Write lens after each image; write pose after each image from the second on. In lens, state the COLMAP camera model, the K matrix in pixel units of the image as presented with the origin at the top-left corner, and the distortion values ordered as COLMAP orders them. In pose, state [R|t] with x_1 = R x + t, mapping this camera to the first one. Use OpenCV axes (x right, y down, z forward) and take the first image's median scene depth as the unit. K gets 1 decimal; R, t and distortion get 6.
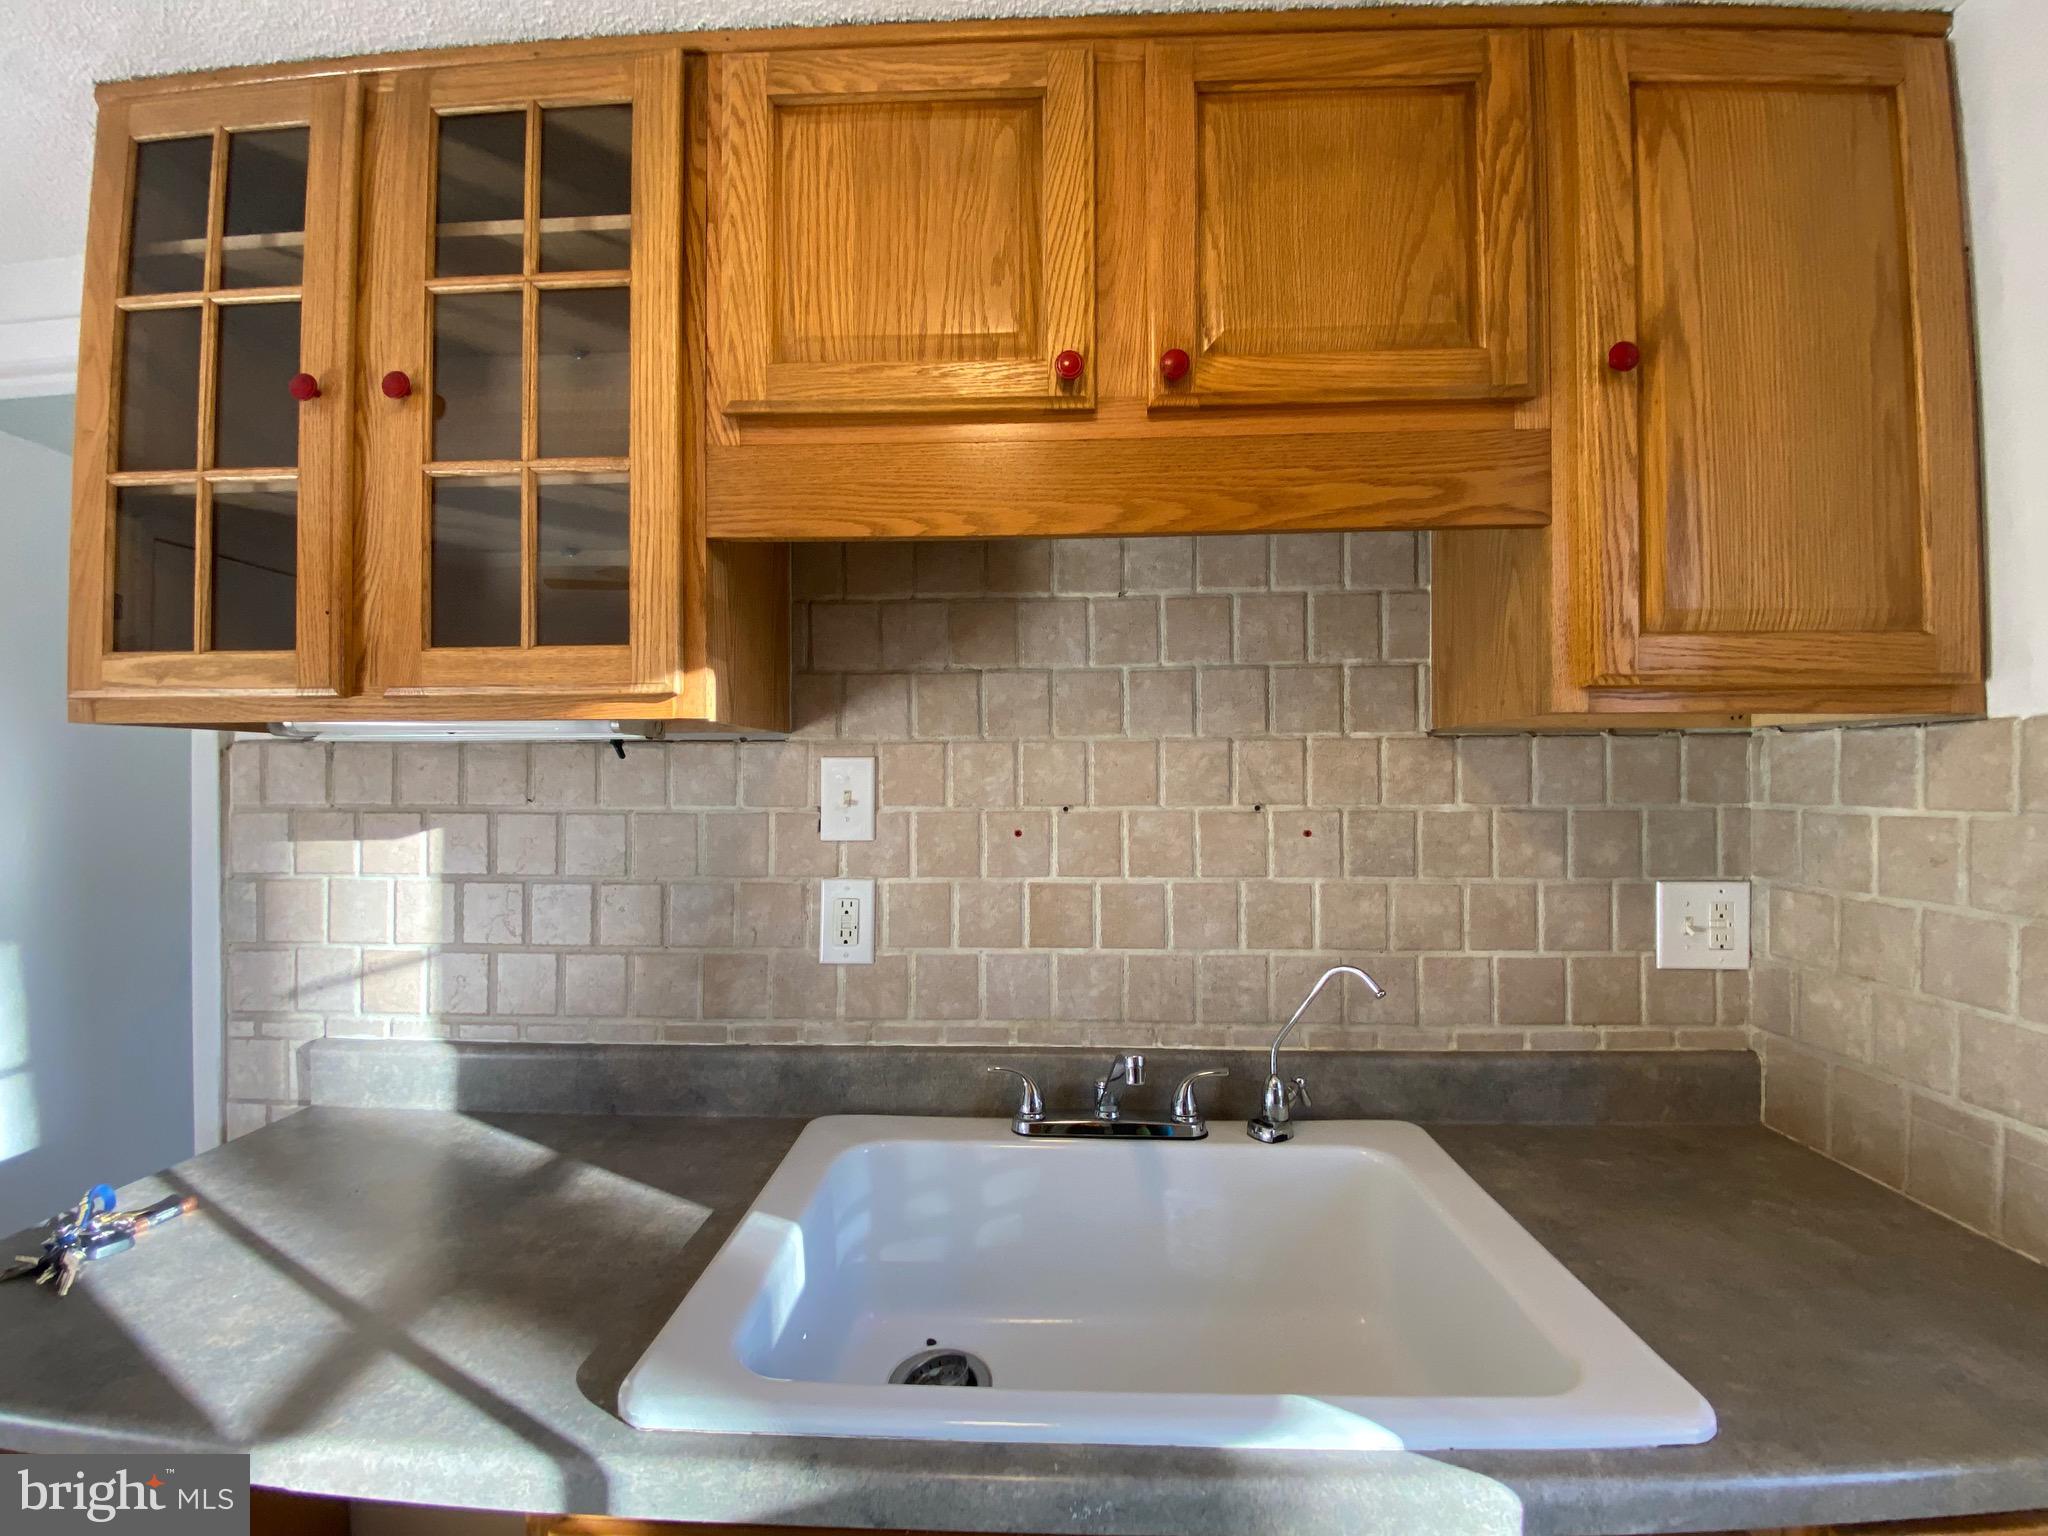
lens RADIAL K [[826.6, 0, 1020.5], [0, 826.6, 768.3], [0, 0, 1]] dist [0.012516, -0.016960]
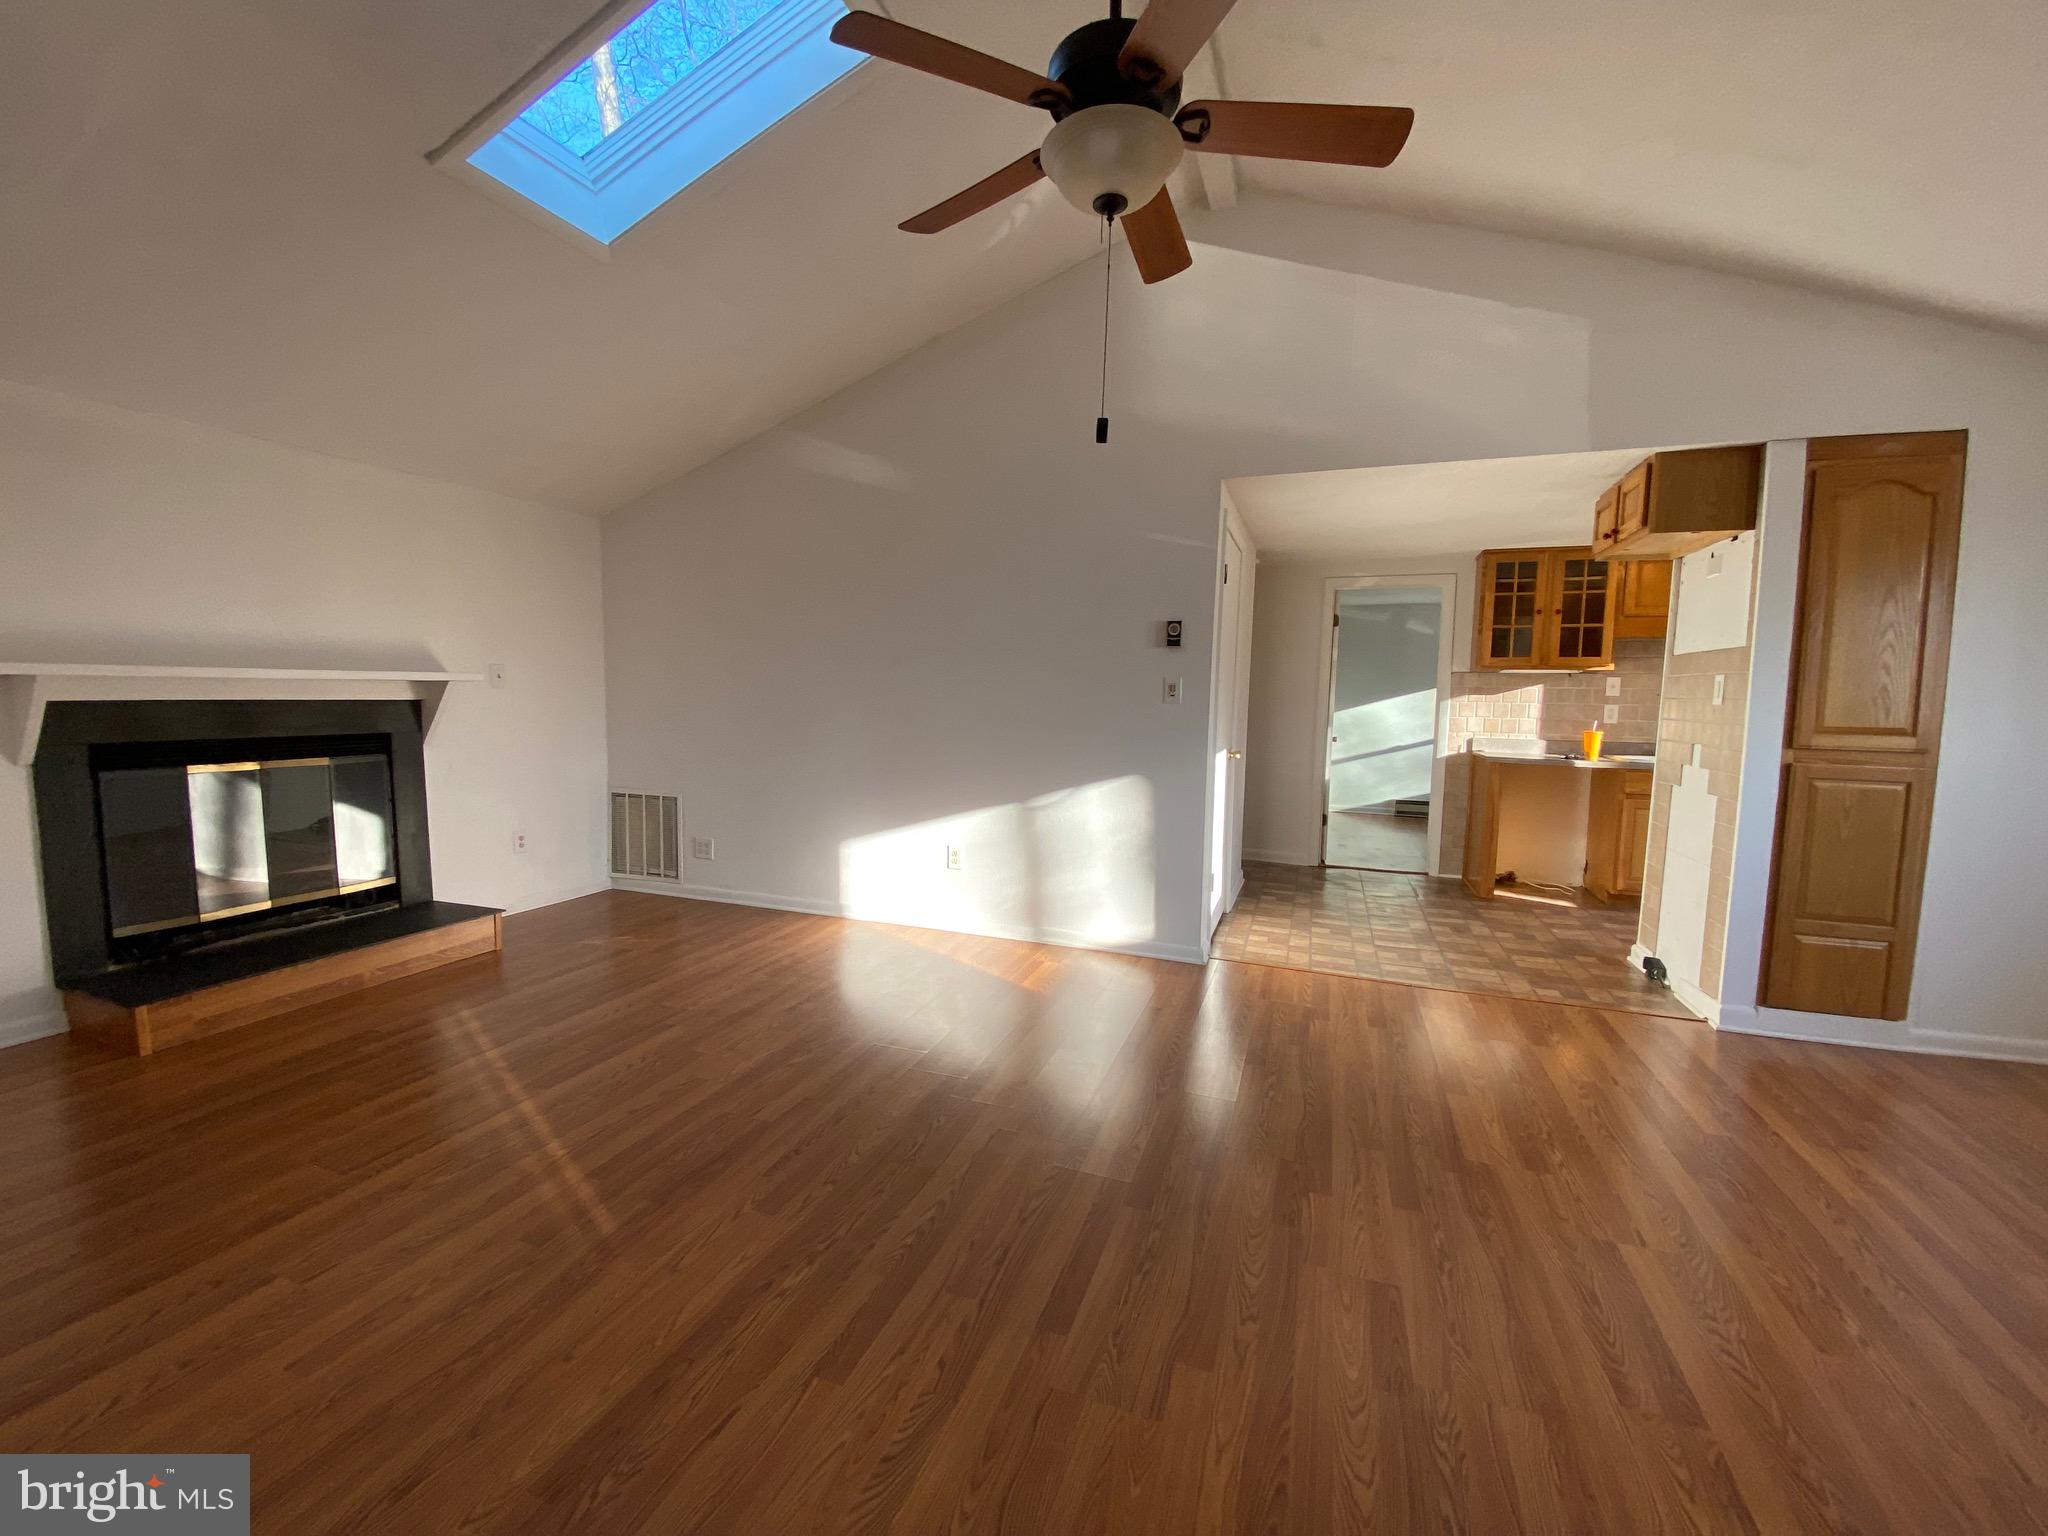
lens RADIAL K [[826.6, 0, 1014.2], [0, 826.6, 770.6], [0, 0, 1]] dist [0.012516, -0.016960]
pose [[0.950521, 0.039198, -0.308176, -1.979288], [-0.005194, 0.993874, 0.110393, 0.014617], [0.310615, -0.103330, 0.944903, -4.482162]]
